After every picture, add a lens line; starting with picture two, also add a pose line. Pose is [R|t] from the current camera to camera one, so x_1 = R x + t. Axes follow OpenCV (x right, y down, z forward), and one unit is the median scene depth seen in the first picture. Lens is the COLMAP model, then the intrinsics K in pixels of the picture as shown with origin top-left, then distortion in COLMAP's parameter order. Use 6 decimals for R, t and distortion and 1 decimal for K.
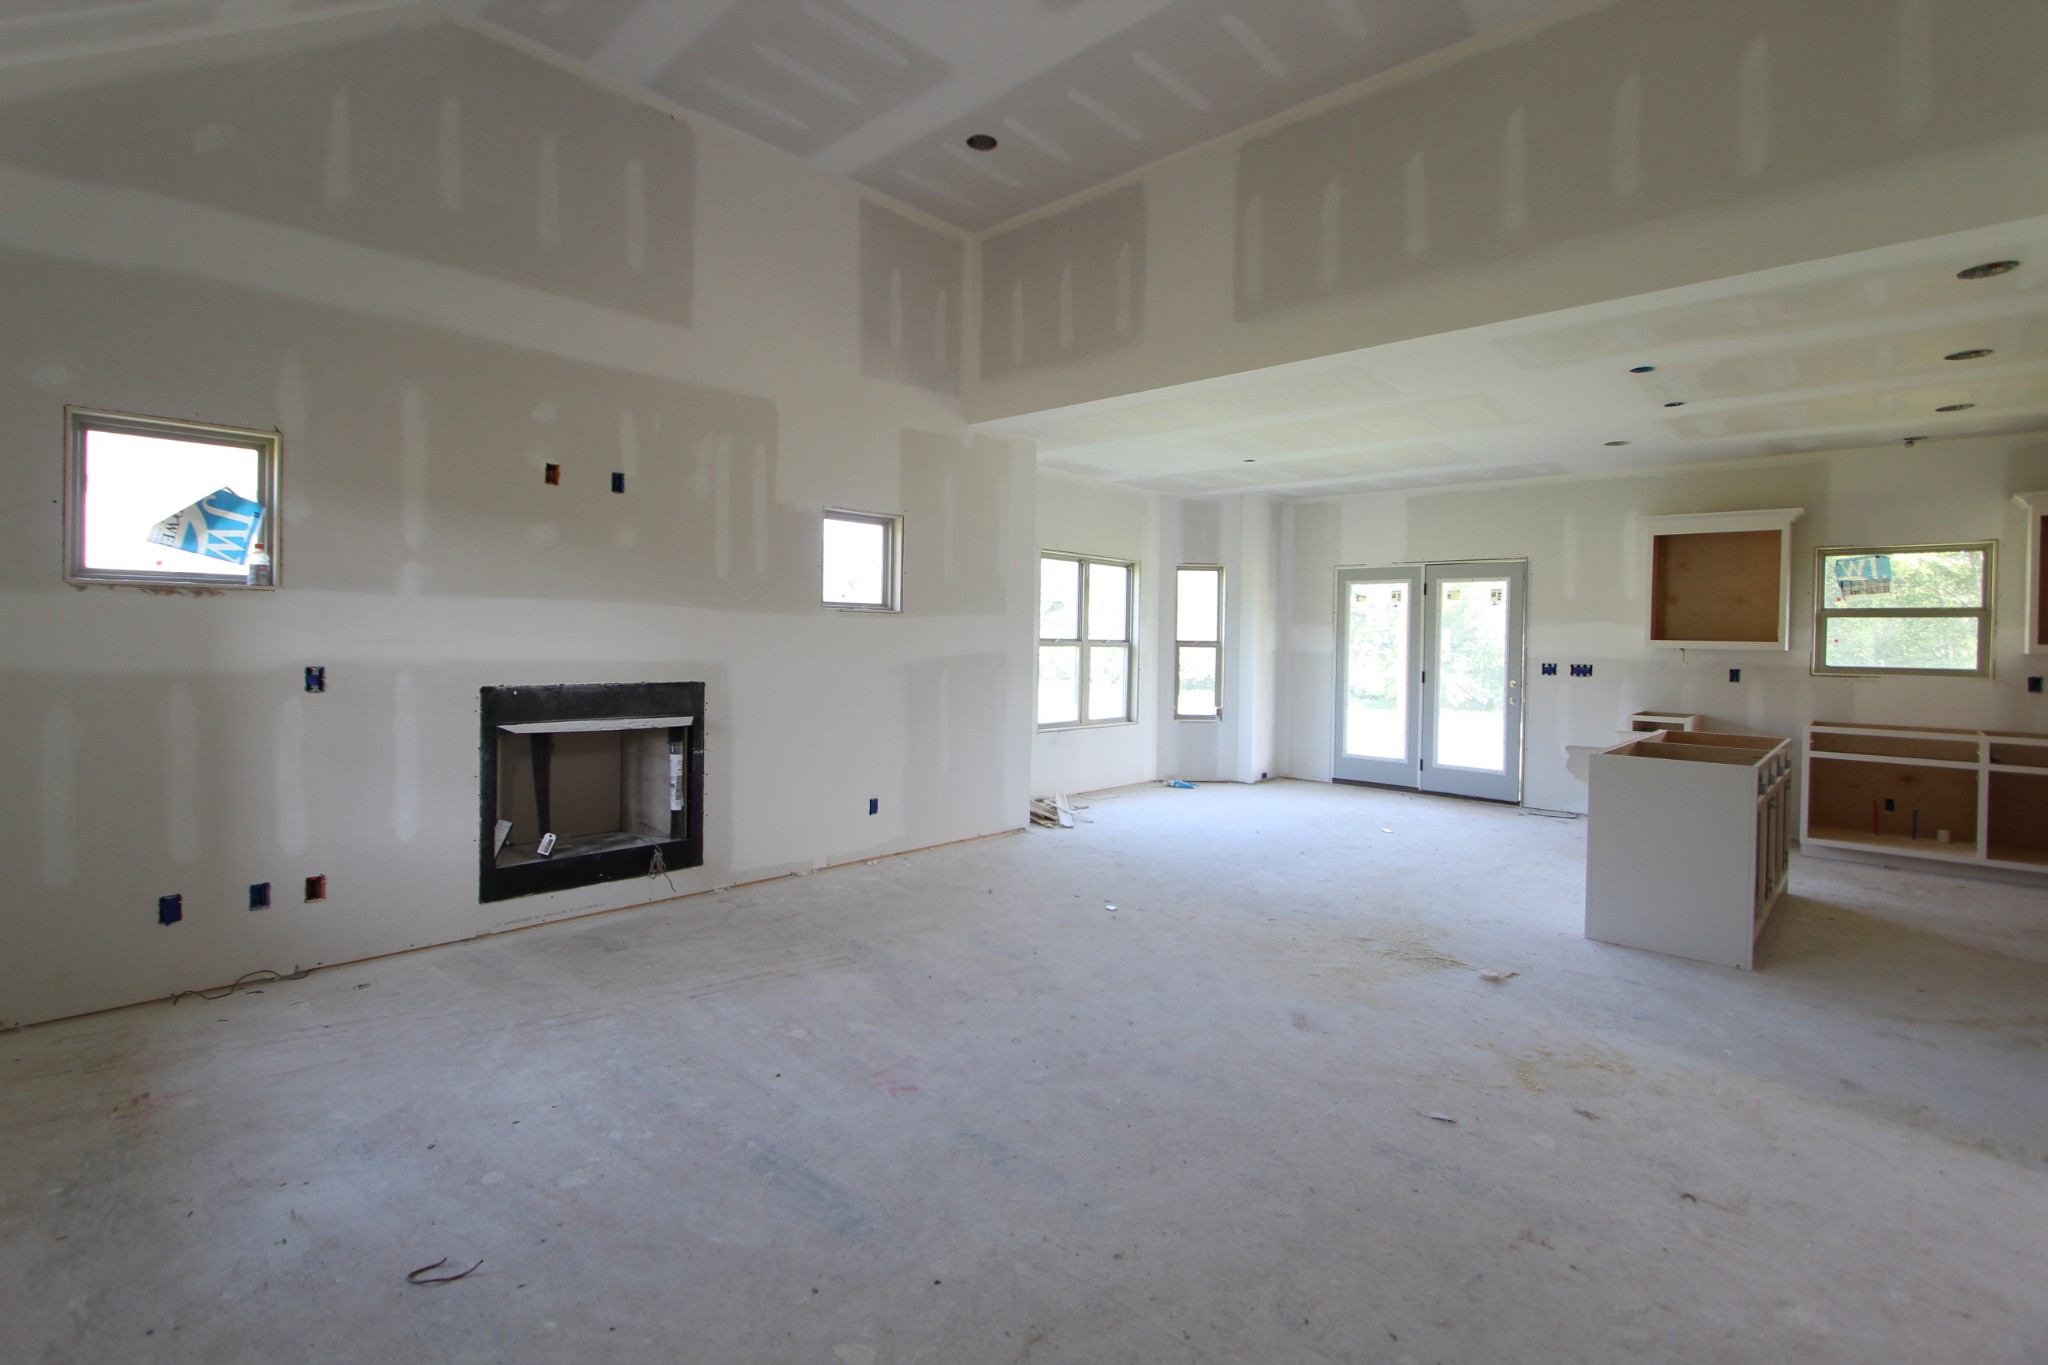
lens RADIAL K [[947.1, 0, 999.9], [0, 947.1, 643.5], [0, 0, 1]] dist [-0.016249, 0.002873]
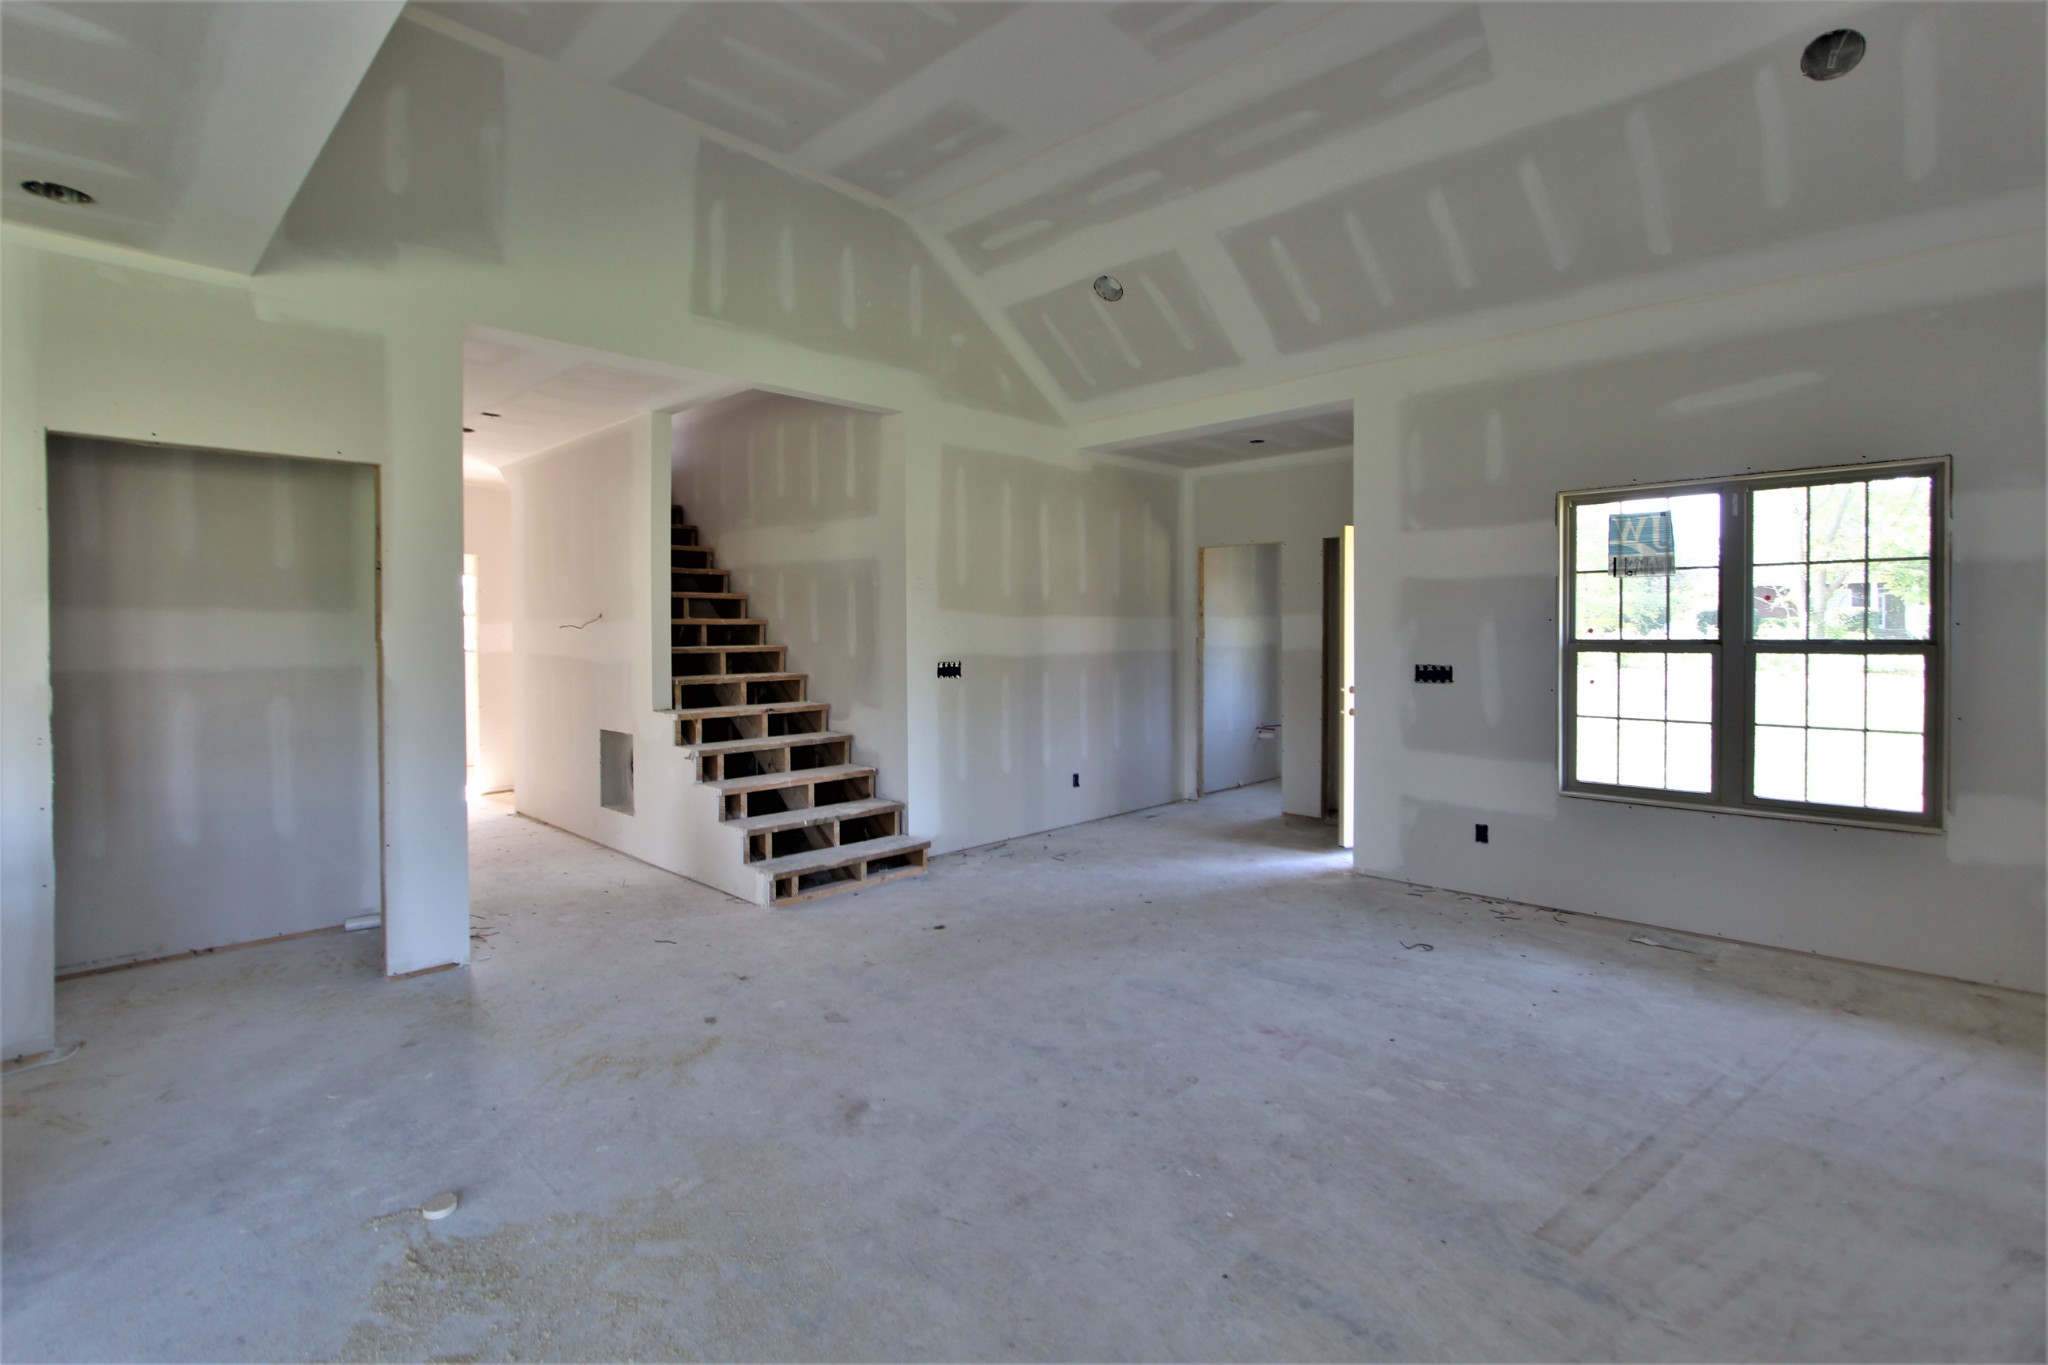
lens RADIAL K [[947.1, 0, 1000.8], [0, 947.1, 645.1], [0, 0, 1]] dist [-0.016249, 0.002873]
pose [[-0.999815, -0.013916, 0.013300, 0.099427], [-0.013644, 0.999701, 0.020308, -0.011209], [-0.013579, 0.020123, -0.999705, 0.958534]]
